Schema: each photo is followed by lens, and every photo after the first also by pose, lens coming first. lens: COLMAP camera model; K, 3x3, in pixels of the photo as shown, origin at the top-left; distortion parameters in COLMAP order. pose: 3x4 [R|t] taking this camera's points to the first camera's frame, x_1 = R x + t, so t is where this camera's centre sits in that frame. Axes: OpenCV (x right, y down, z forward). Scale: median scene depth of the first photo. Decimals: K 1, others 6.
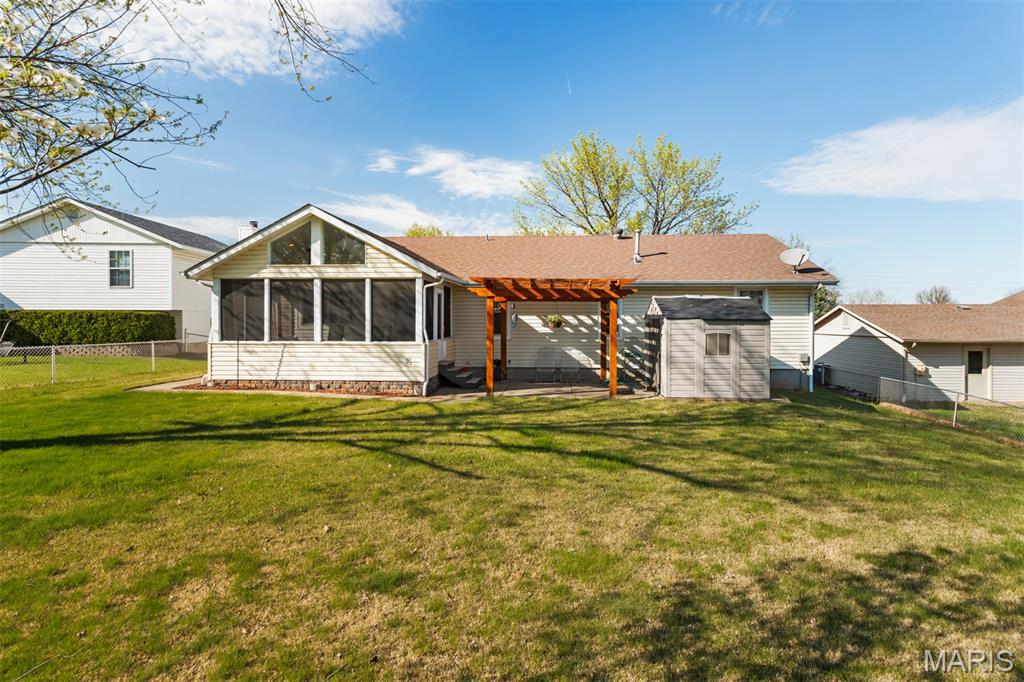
lens RADIAL K [[528.1, 0, 513.1], [0, 528.1, 326.7], [0, 0, 1]] dist [-0.001216, -0.000060]
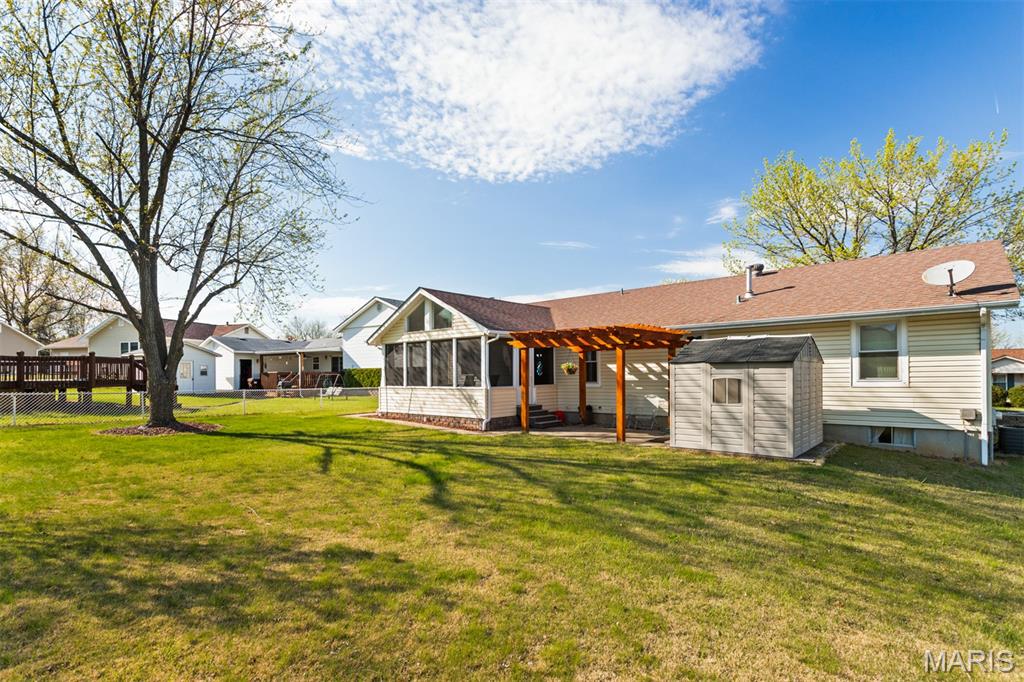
lens RADIAL K [[498.5, 0, 514.2], [0, 498.5, 422.3], [0, 0, 1]] dist [0.002265, 0.000166]
pose [[0.780672, 0.047256, -0.623152, 0.610273], [0.004796, 0.996655, 0.081589, 0.015509], [0.624923, -0.066683, 0.777834, 0.126439]]
